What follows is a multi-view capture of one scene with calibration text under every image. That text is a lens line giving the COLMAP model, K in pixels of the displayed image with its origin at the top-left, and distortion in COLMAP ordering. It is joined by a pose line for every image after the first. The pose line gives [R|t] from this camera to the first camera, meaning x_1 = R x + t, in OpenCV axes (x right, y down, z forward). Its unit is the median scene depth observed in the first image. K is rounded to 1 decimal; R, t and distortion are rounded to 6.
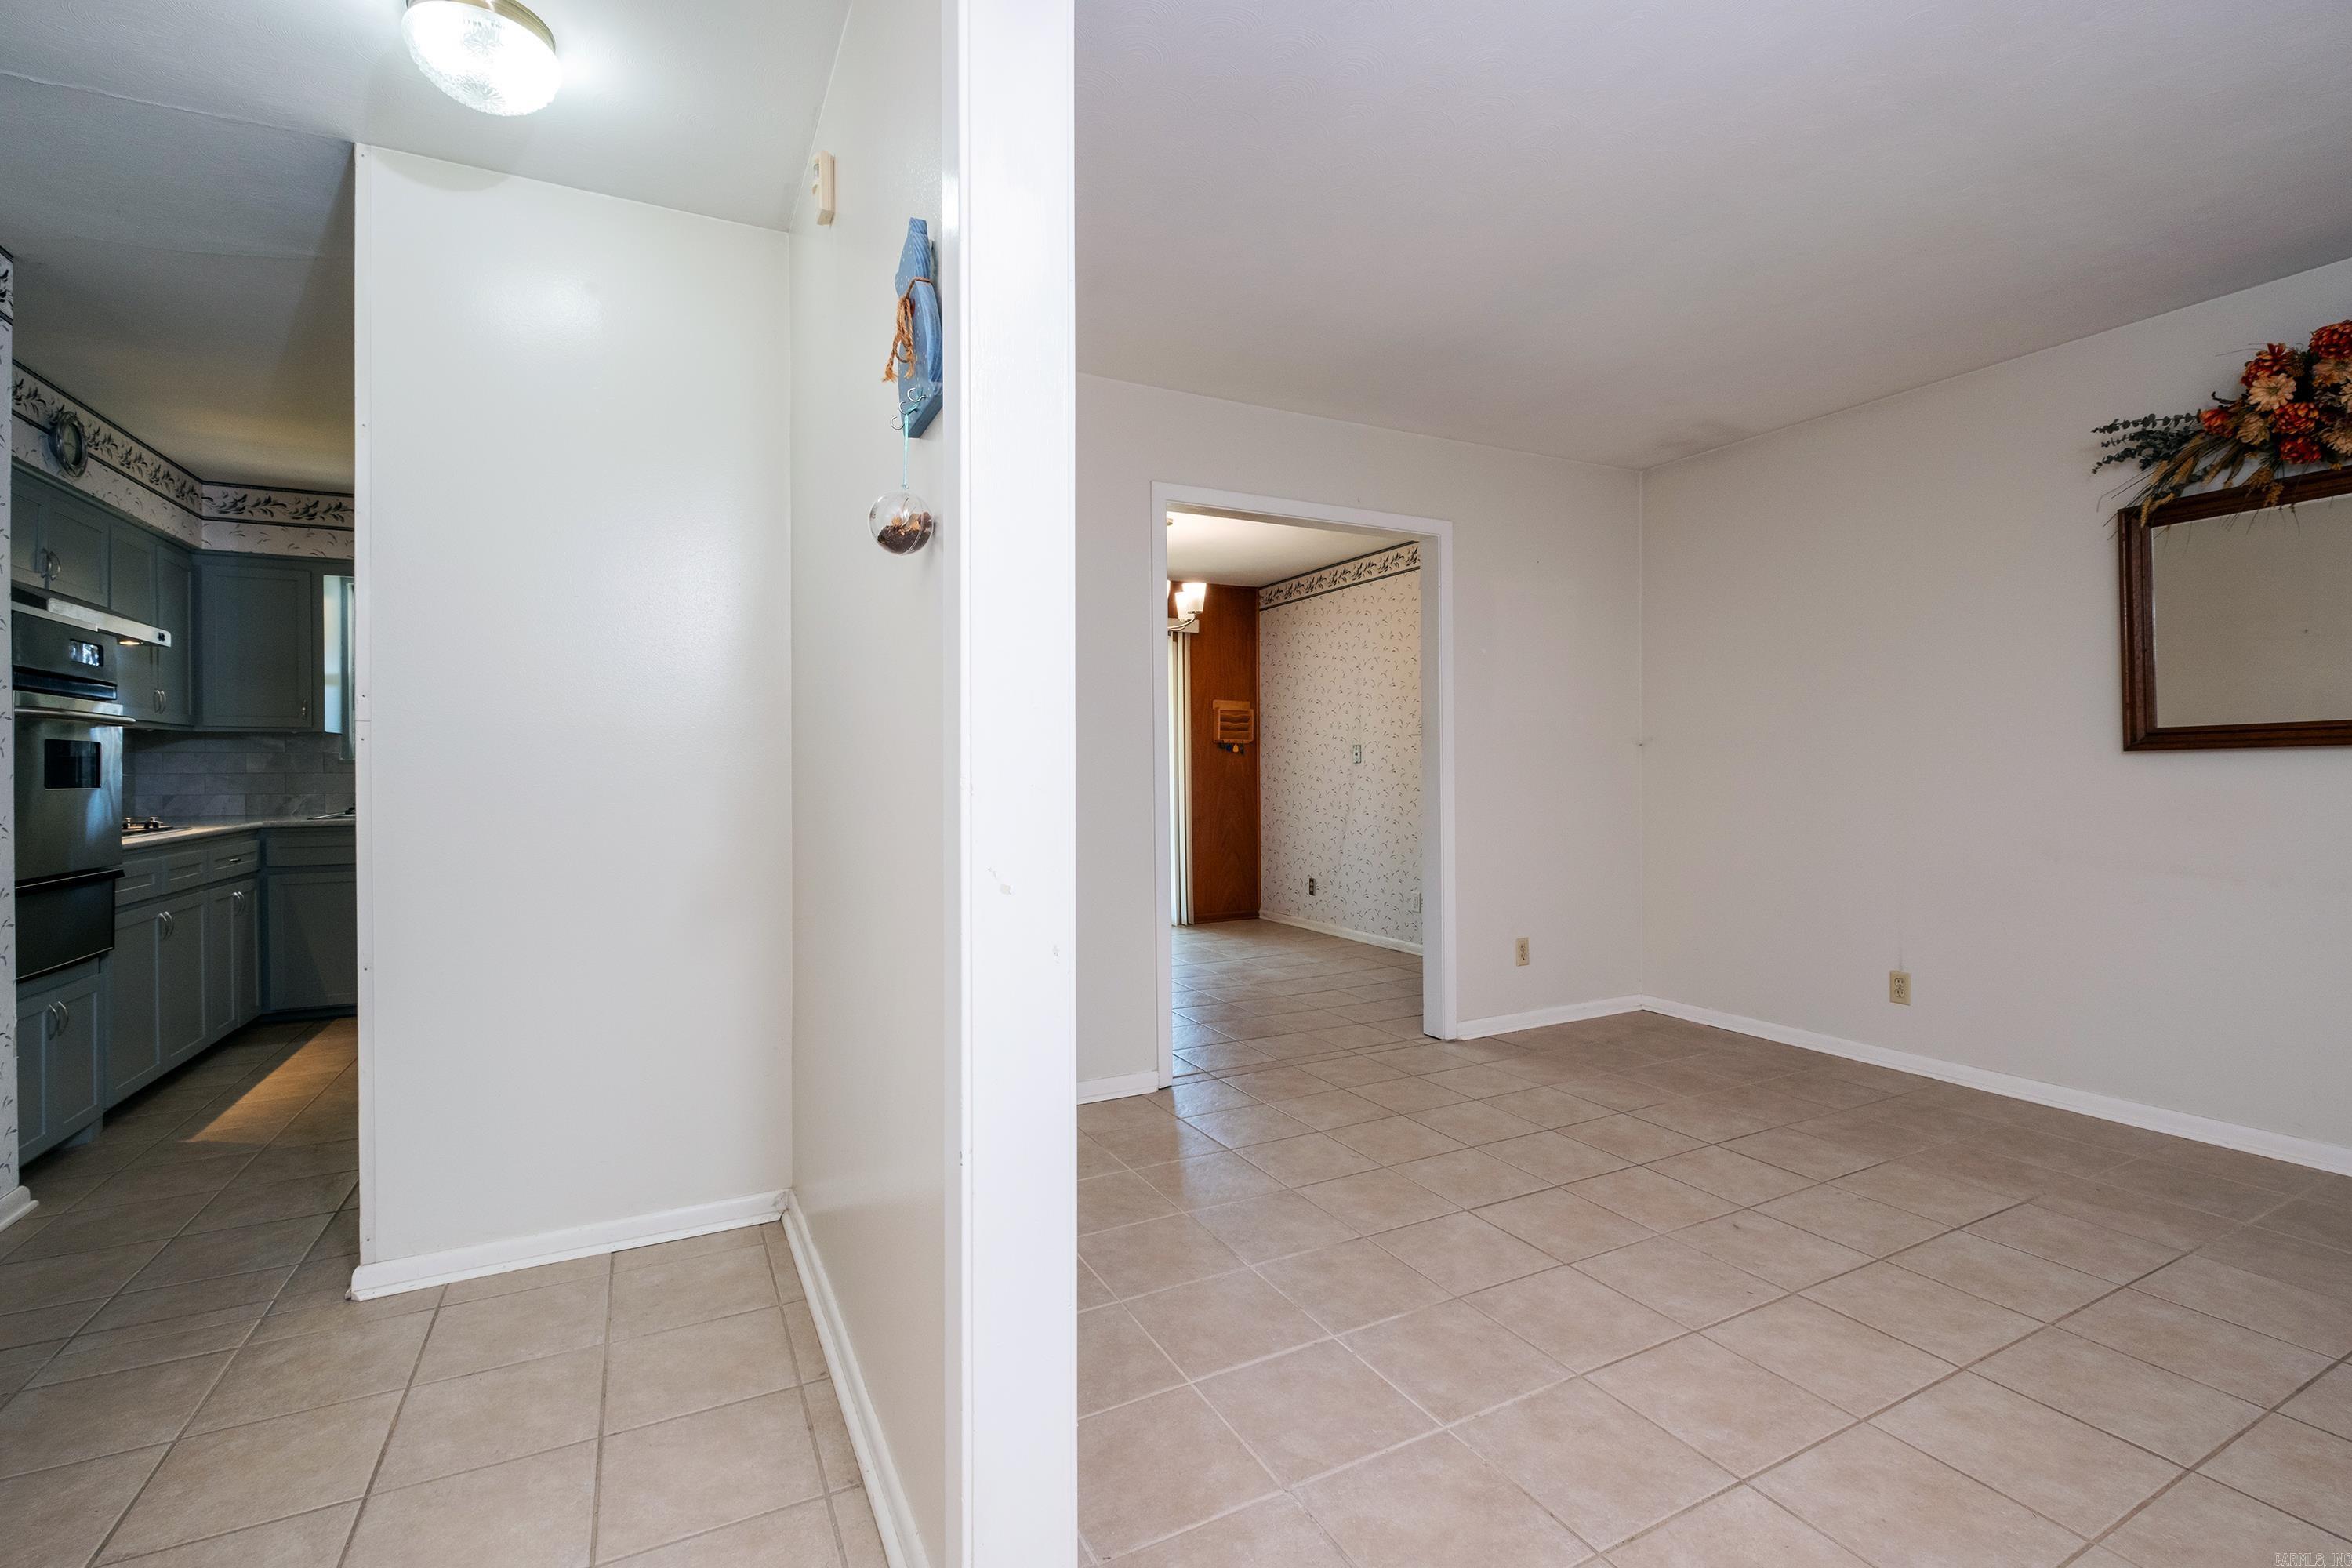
lens RADIAL K [[1024.5, 0, 1168.1], [0, 1024.5, 774.9], [0, 0, 1]] dist [-0.012413, -0.000557]
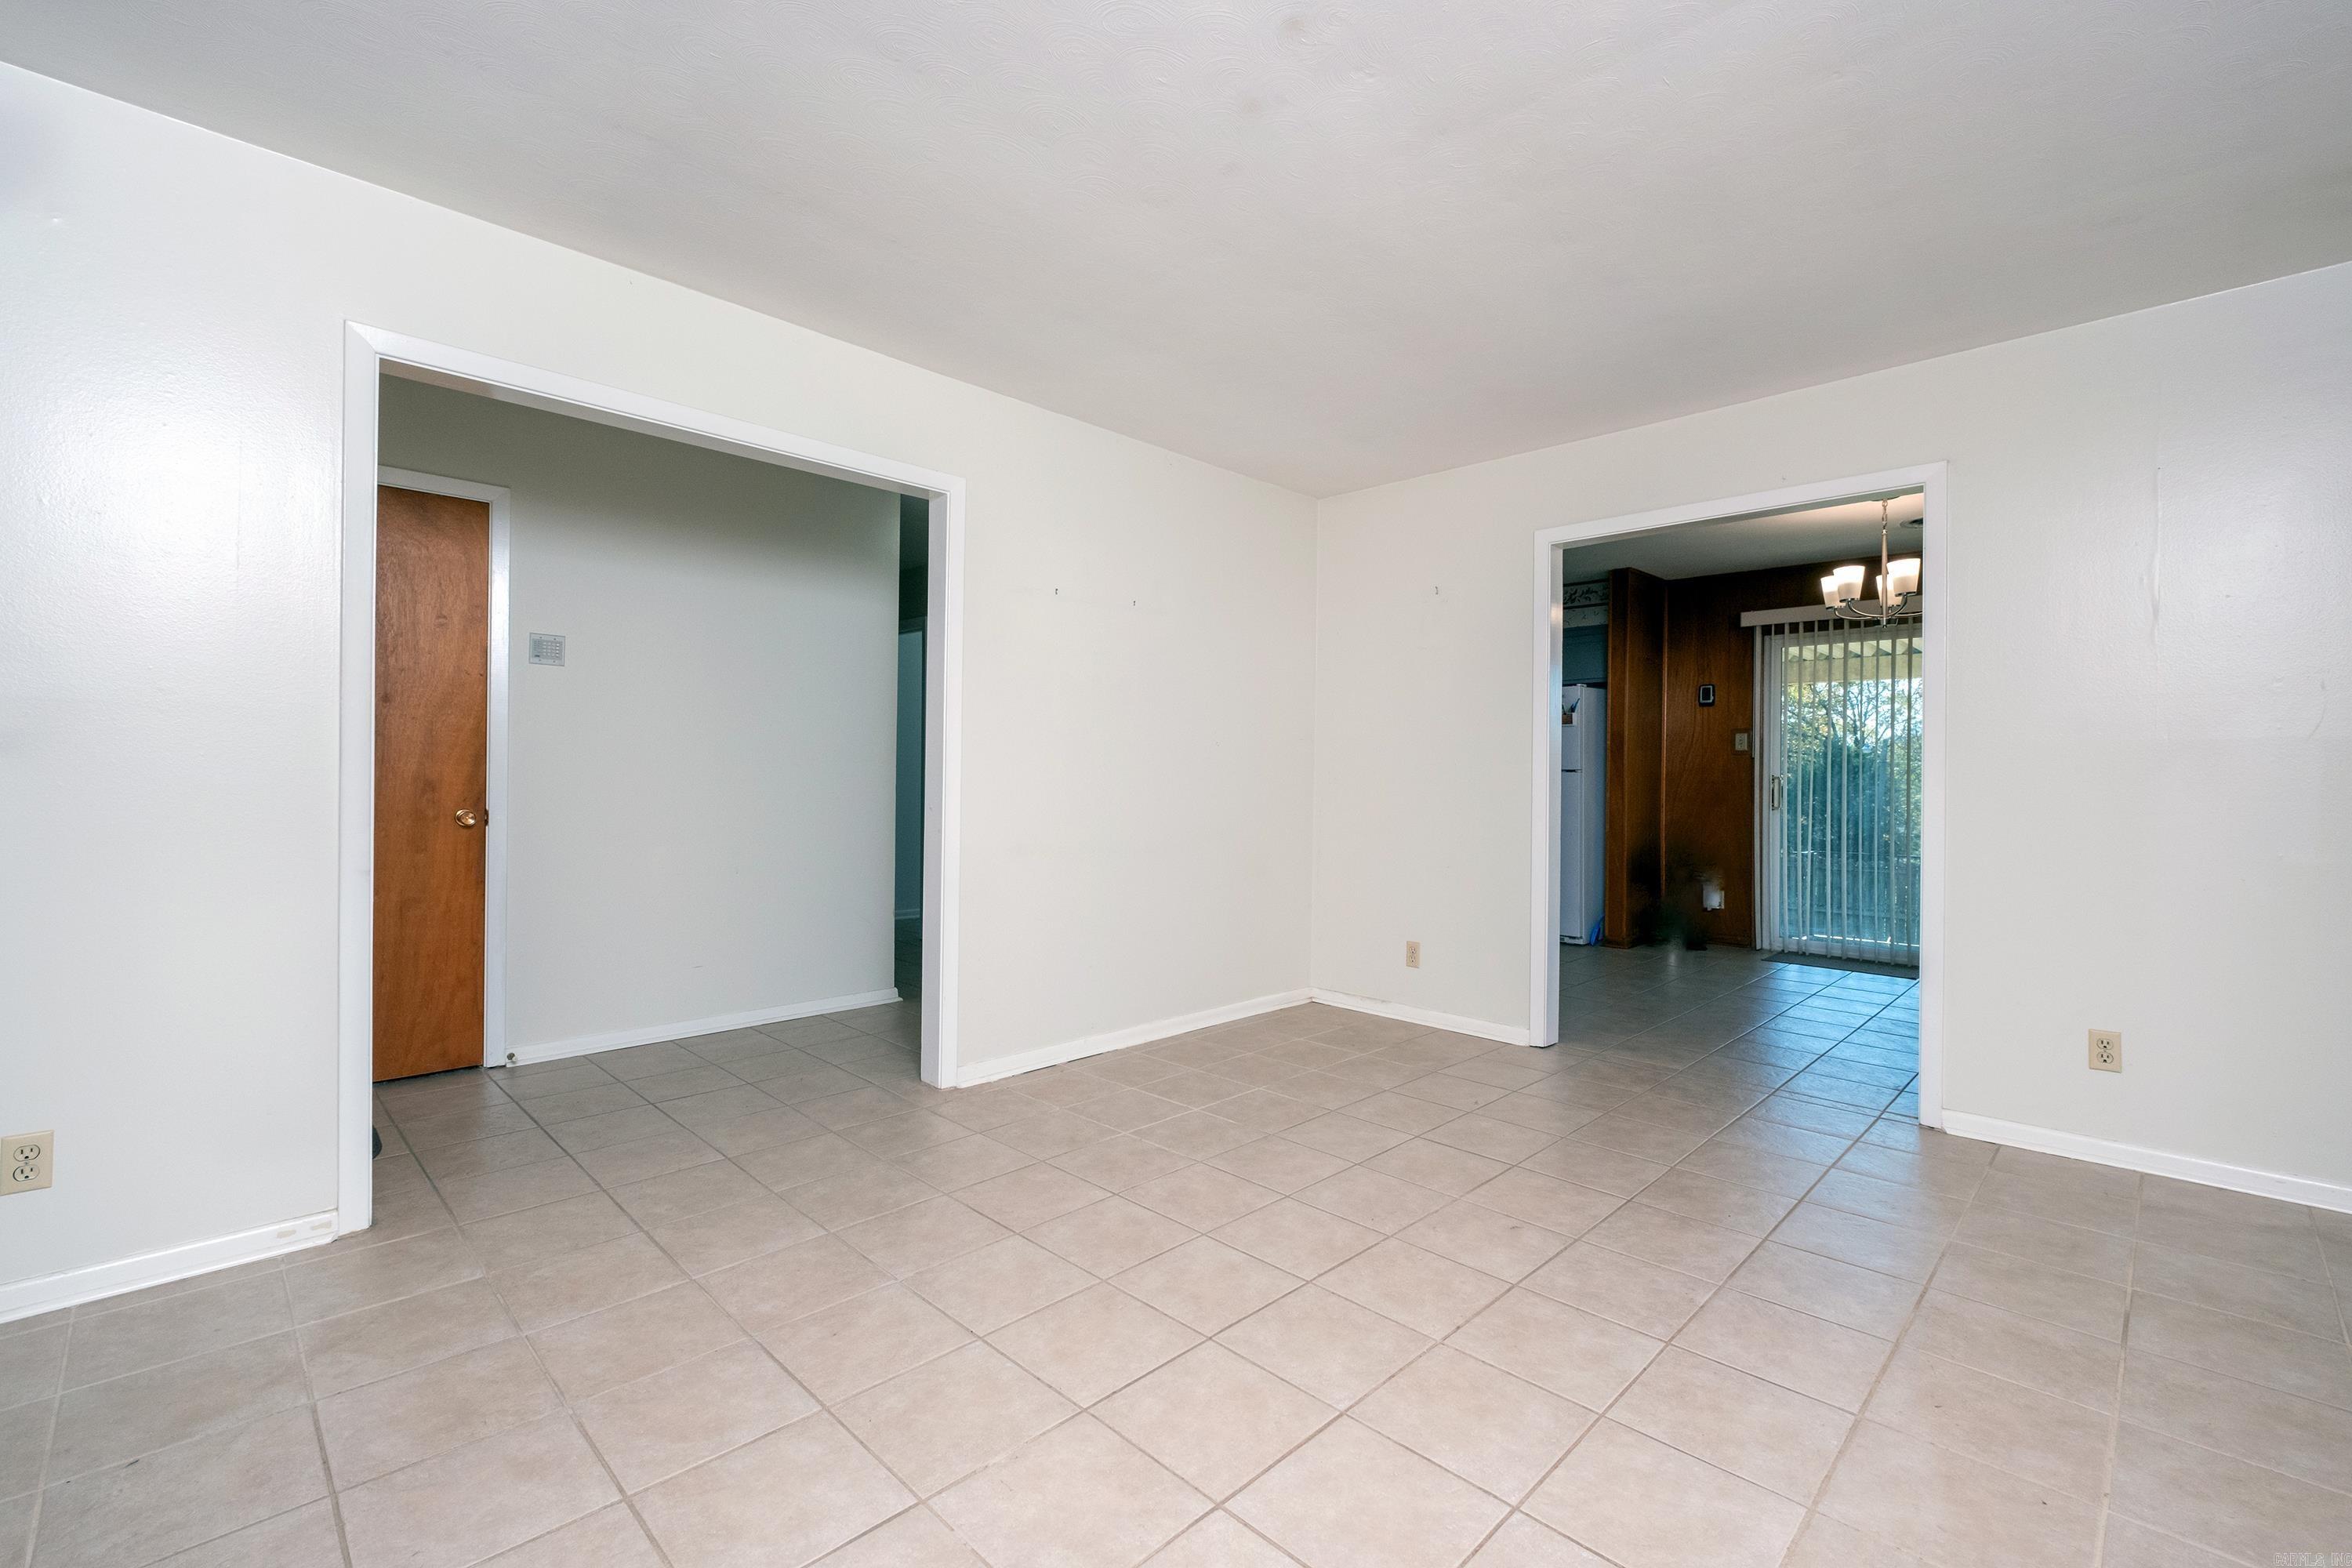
lens RADIAL K [[1004.8, 0, 1176.7], [0, 1004.8, 776.0], [0, 0, 1]] dist [0.001718, -0.005673]
pose [[0.316818, 0.013152, -0.948395, 1.136000], [-0.015562, 0.999841, 0.008667, -0.009146], [0.948359, 0.012013, 0.316972, 0.289140]]
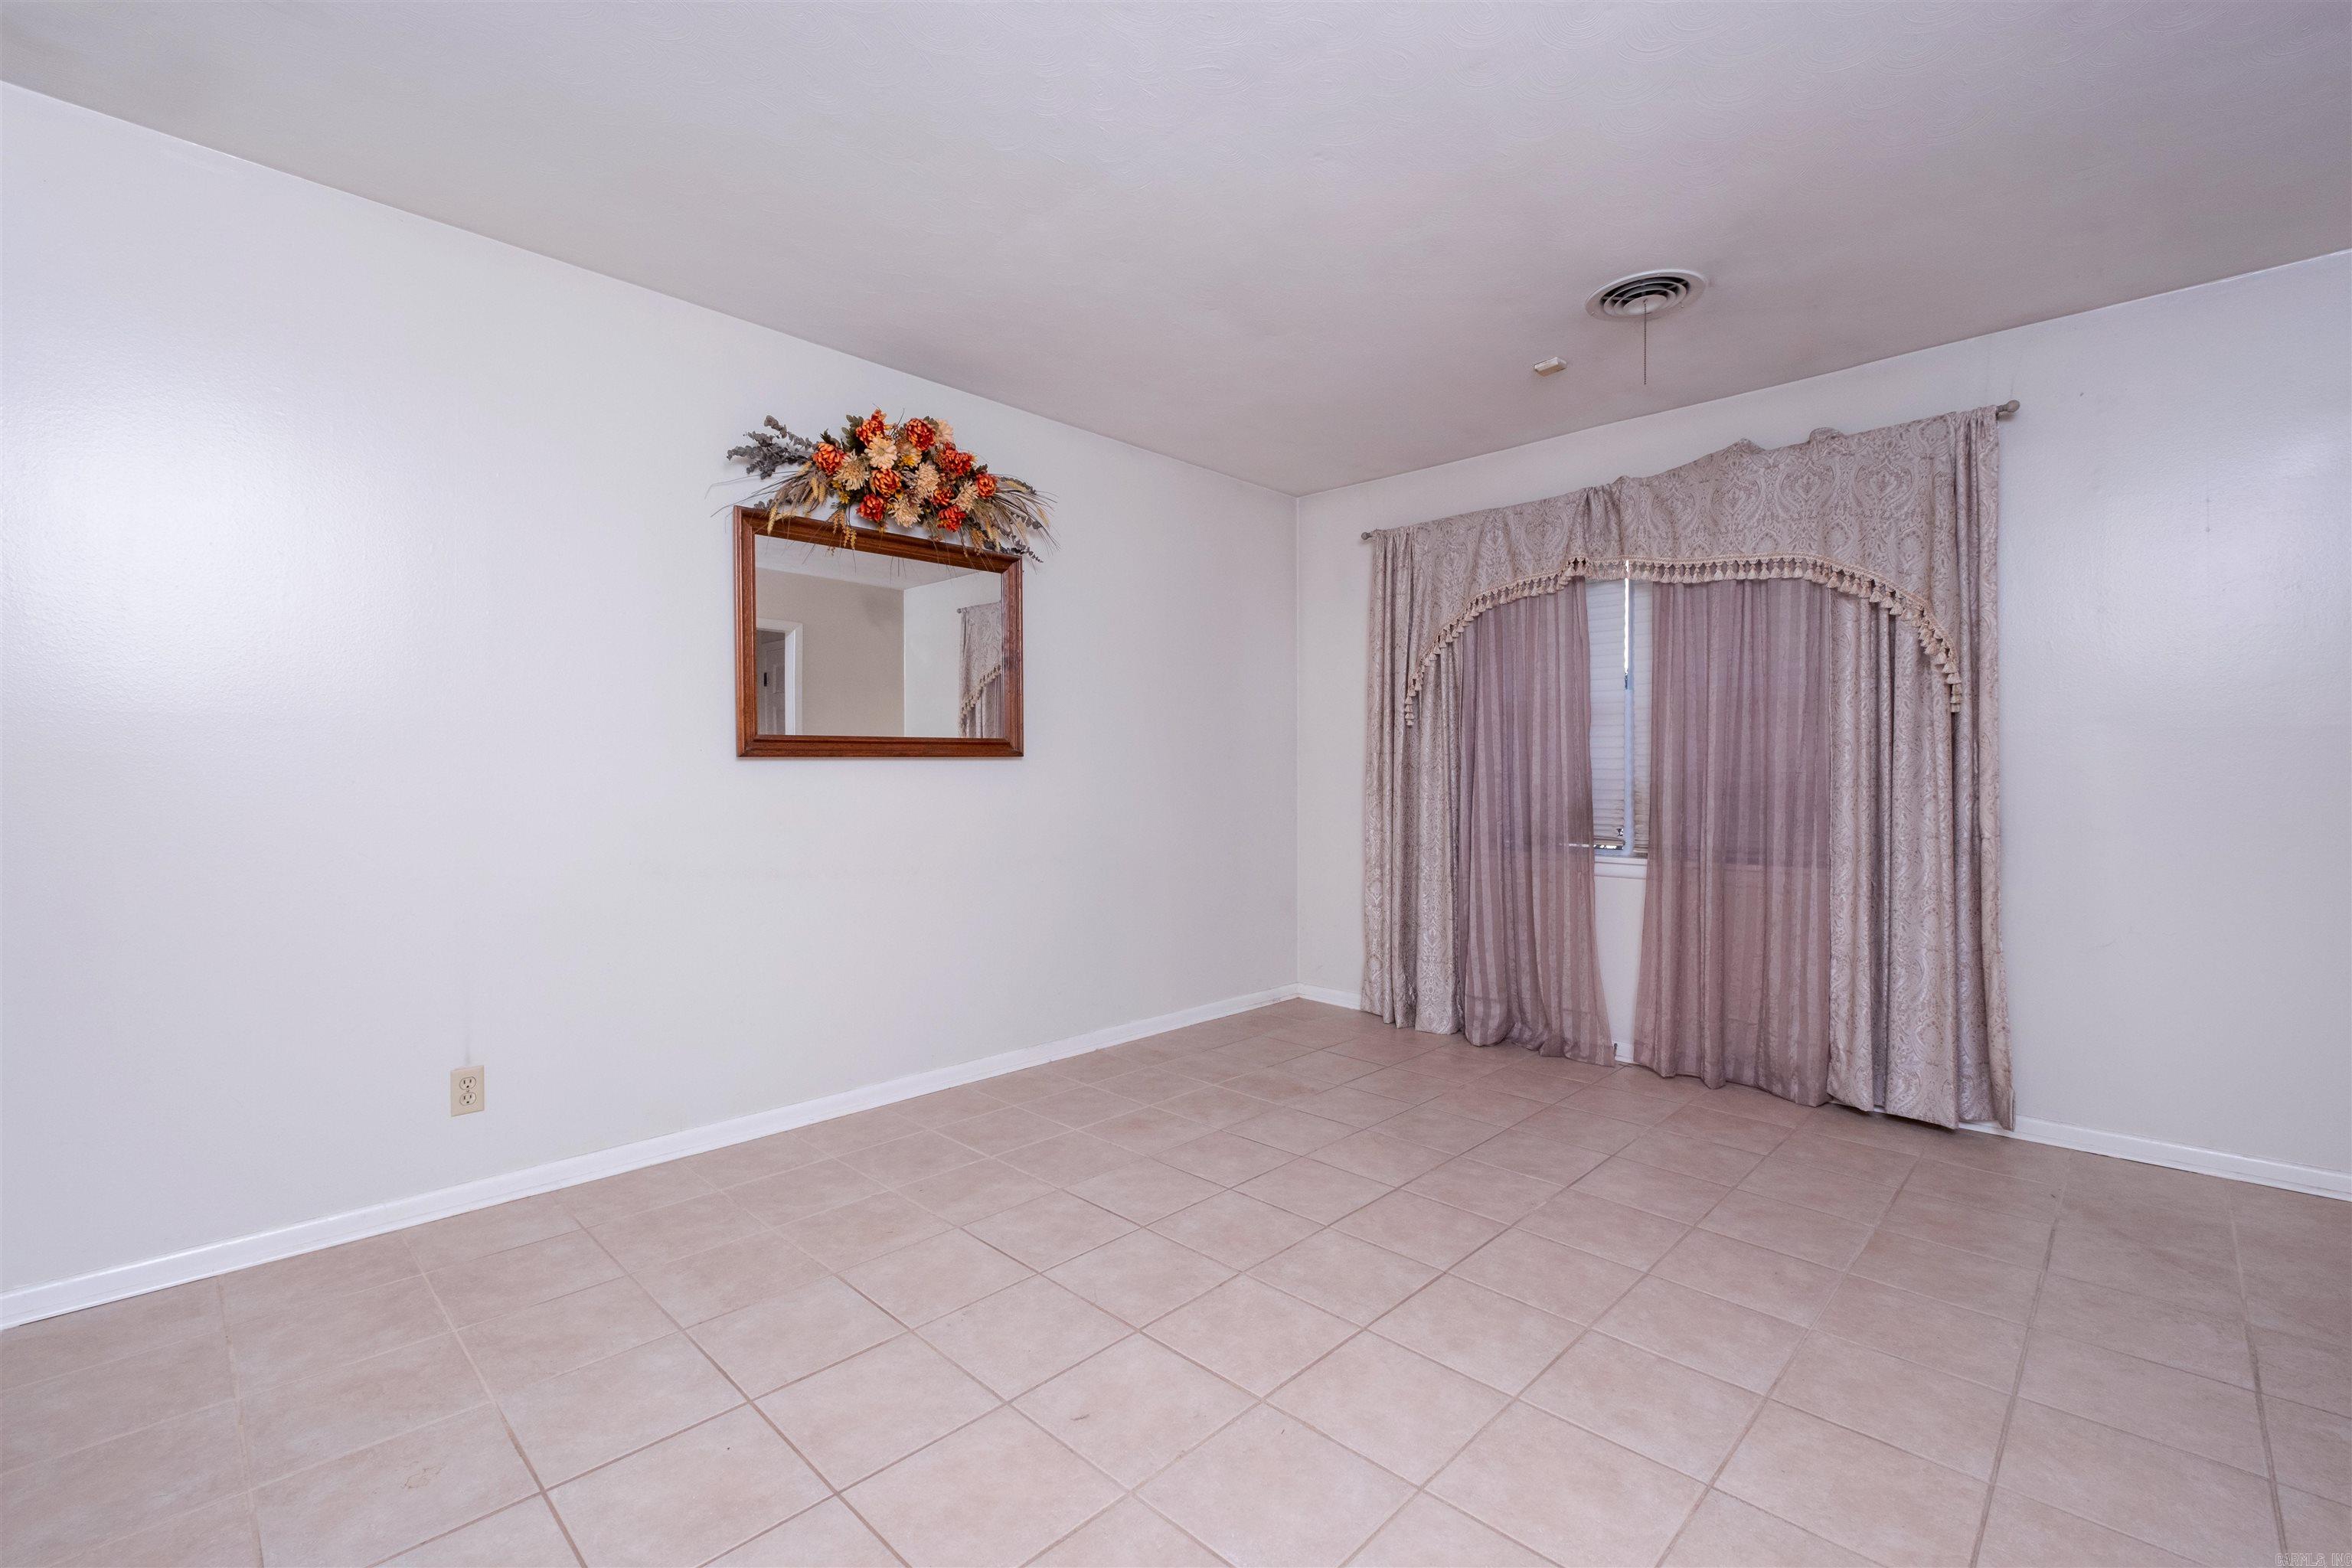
lens RADIAL K [[1004.8, 0, 1176.7], [0, 1004.8, 776.0], [0, 0, 1]] dist [0.001718, -0.005673]
pose [[-0.329650, 0.004698, 0.944091, -0.102702], [0.002329, 0.999989, -0.004163, -0.000500], [-0.944100, 0.000827, -0.329657, 0.949372]]
